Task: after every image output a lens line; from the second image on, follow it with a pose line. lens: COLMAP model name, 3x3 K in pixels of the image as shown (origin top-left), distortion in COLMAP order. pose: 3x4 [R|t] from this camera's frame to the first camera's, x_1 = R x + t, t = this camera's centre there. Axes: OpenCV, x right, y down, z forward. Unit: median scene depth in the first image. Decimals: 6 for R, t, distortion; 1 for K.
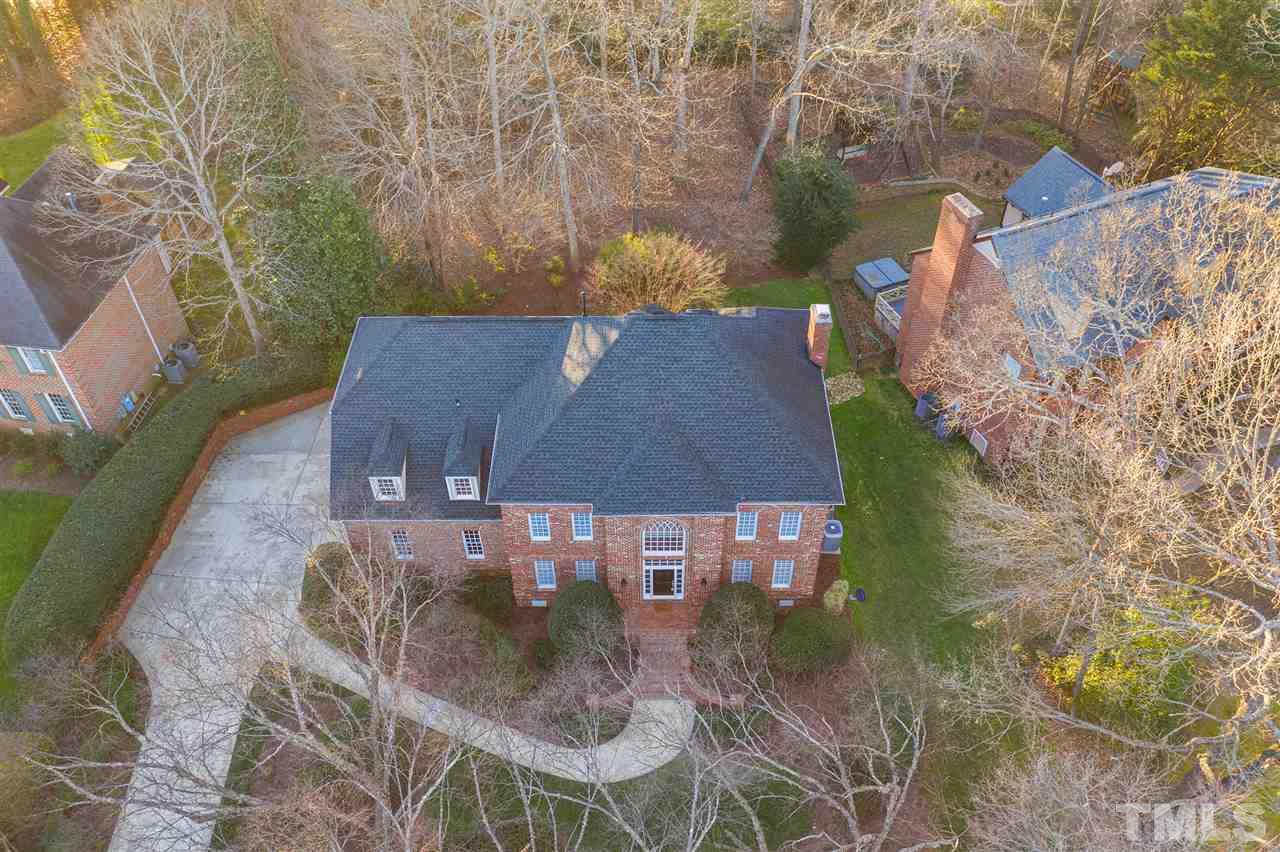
lens RADIAL K [[920.6, 0, 640.0], [0, 920.6, 426.0], [0, 0, 1]] dist [0.002044, 0.001953]
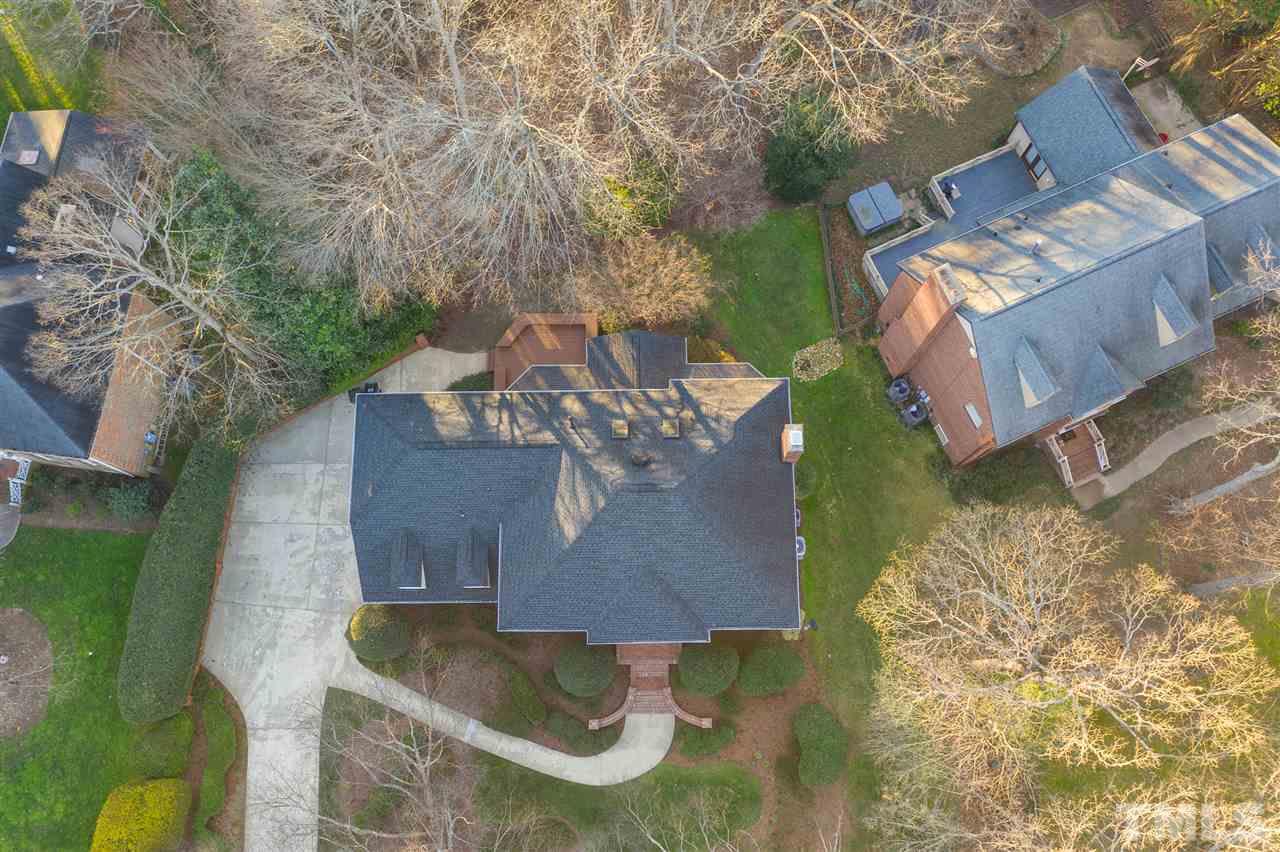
lens RADIAL K [[920.6, 0, 640.0], [0, 920.6, 426.0], [0, 0, 1]] dist [0.002044, 0.001953]
pose [[0.999886, -0.015062, 0.000697, 0.017235], [0.013067, 0.888614, 0.458469, -0.625817], [-0.007525, -0.458408, 0.888710, 0.057398]]
